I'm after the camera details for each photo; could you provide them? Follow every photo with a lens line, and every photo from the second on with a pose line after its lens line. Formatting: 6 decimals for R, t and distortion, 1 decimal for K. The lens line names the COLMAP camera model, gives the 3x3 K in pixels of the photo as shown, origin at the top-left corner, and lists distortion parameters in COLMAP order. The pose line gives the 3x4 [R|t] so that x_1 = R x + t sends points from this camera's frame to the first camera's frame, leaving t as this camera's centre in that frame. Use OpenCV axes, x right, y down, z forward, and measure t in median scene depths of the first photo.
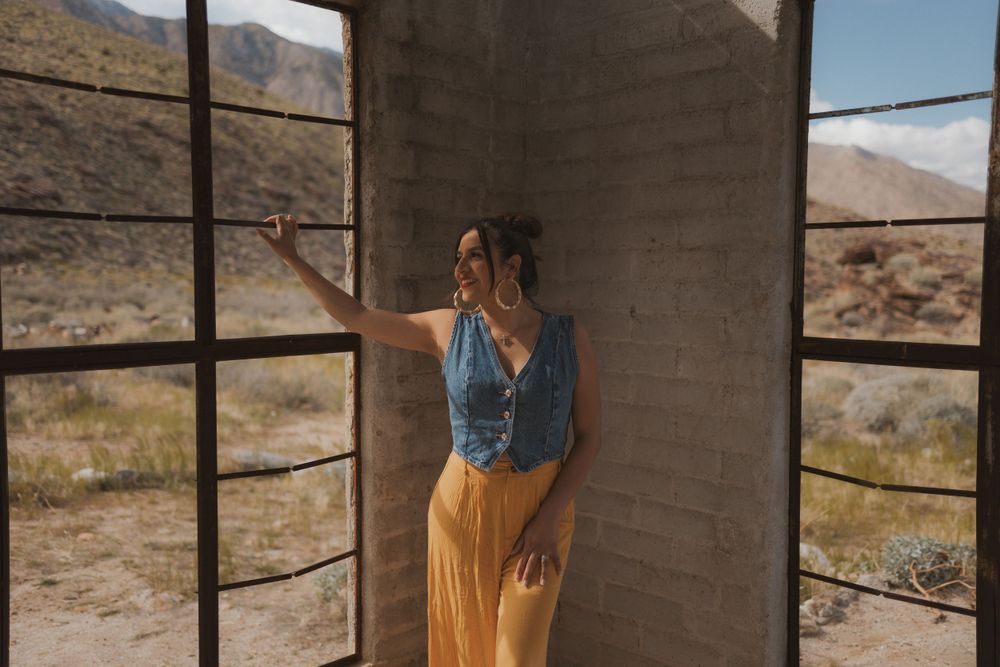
lens RADIAL K [[940.2, 0, 515.1], [0, 940.2, 333.5], [0, 0, 1]] dist [0.093270, 0.022839]
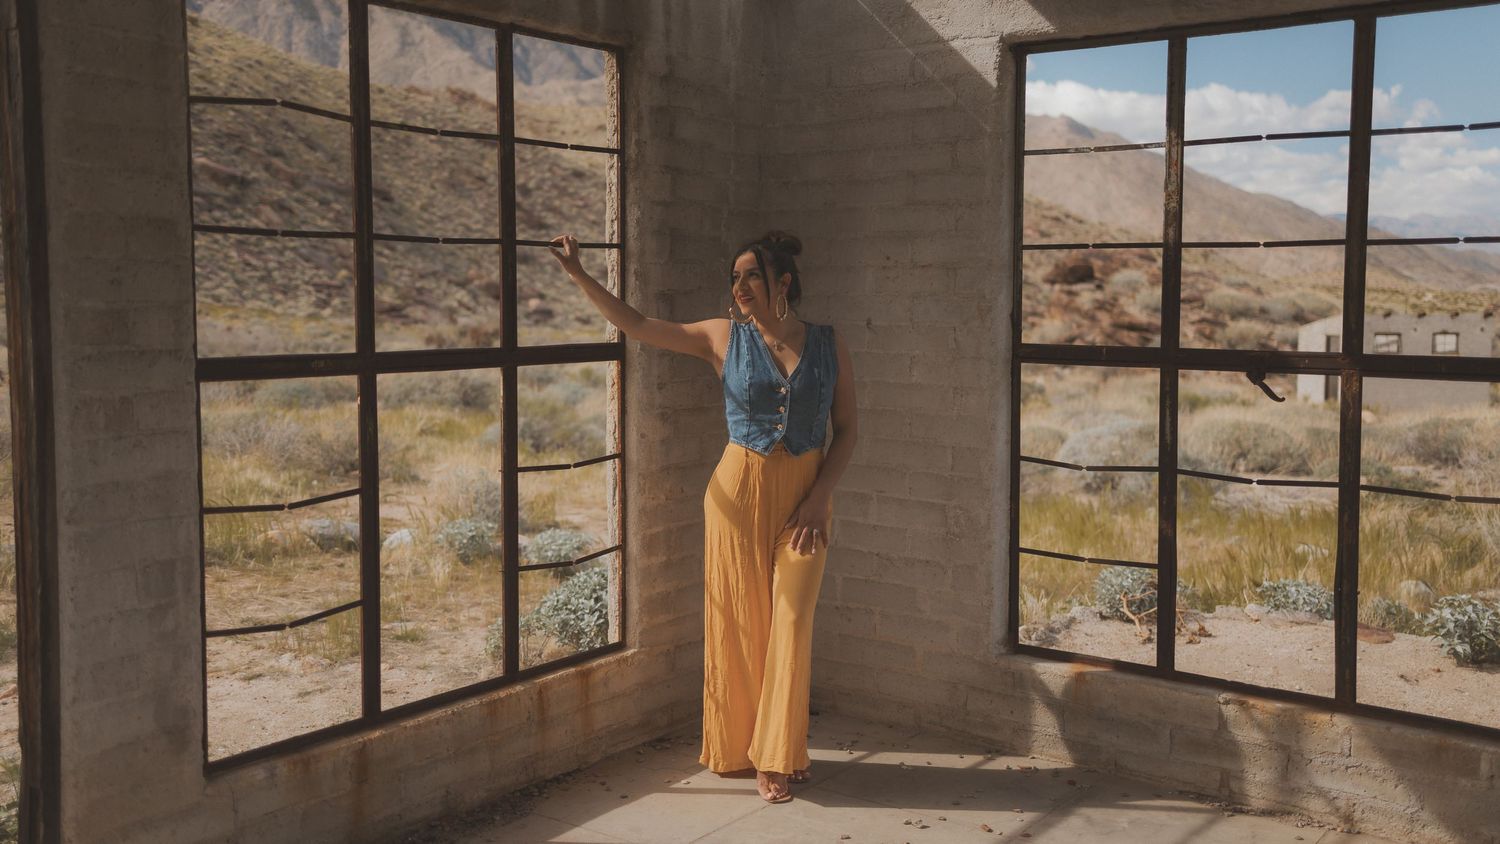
lens RADIAL K [[1442.5, 0, 744.4], [0, 1442.5, 380.6], [0, 0, 1]] dist [0.104570, 0.021670]
pose [[0.992449, -0.008276, 0.122382, -0.206932], [0.009039, 0.999943, -0.005679, 0.047153], [-0.122328, 0.006743, 0.992467, -0.591636]]
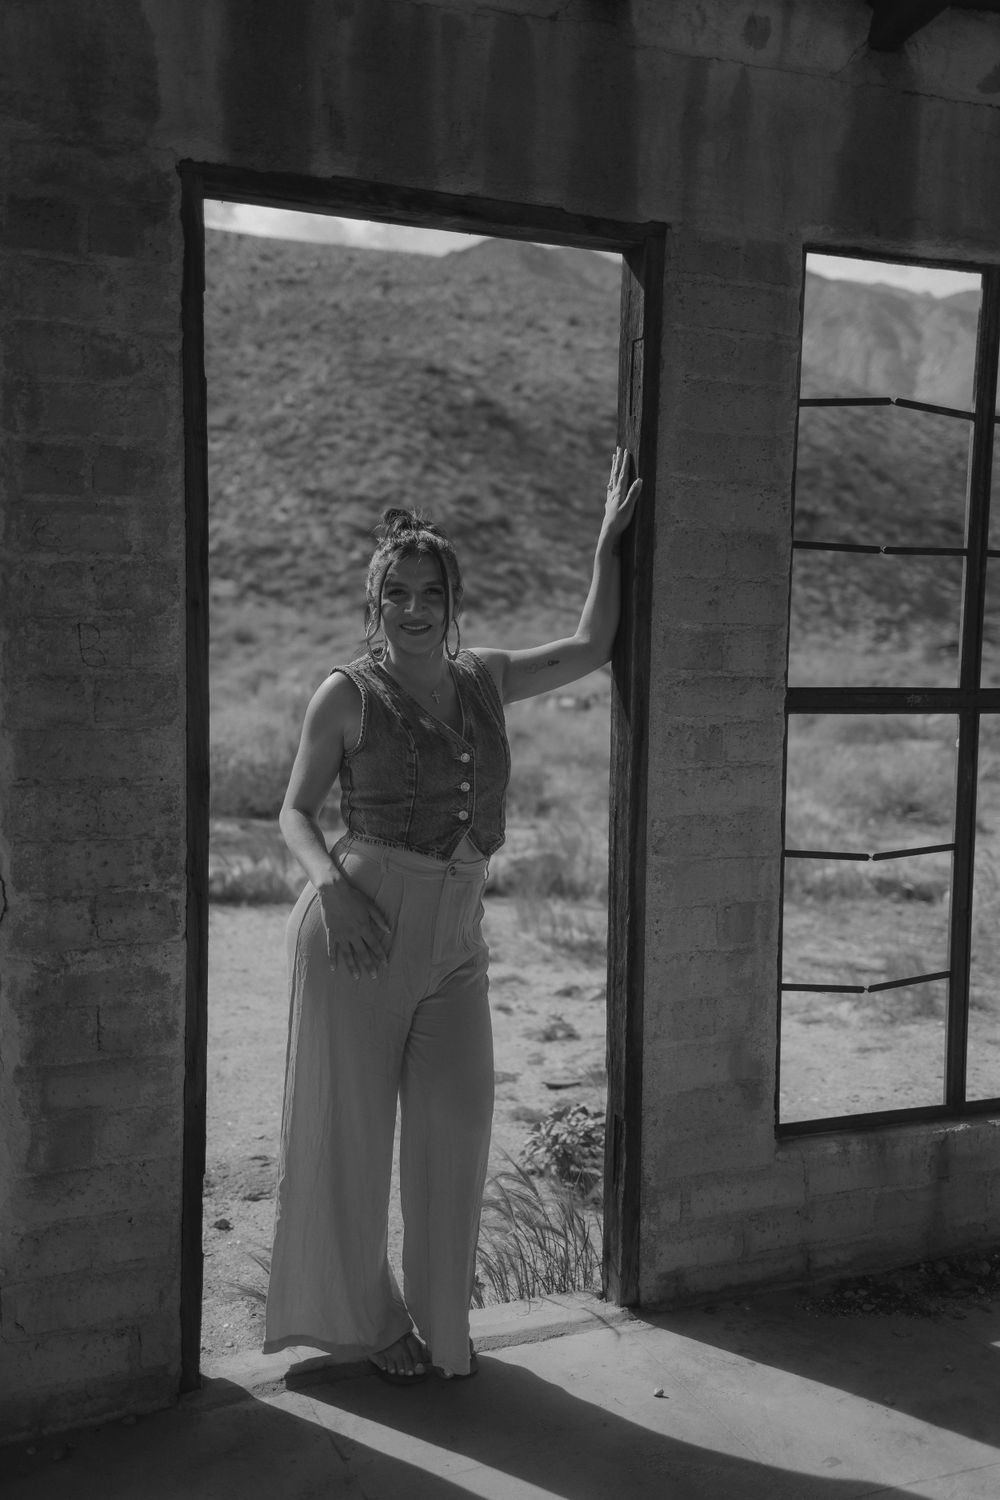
lens RADIAL K [[1467.1, 0, 500.0], [0, 1467.1, 750.0], [0, 0, 1]] dist [0.055963, 0.087708]
pose [[0.917434, 0.049204, -0.394834, -0.259599], [-0.042785, 0.998770, 0.025053, 0.046743], [0.395581, -0.006092, 0.918411, -0.459884]]
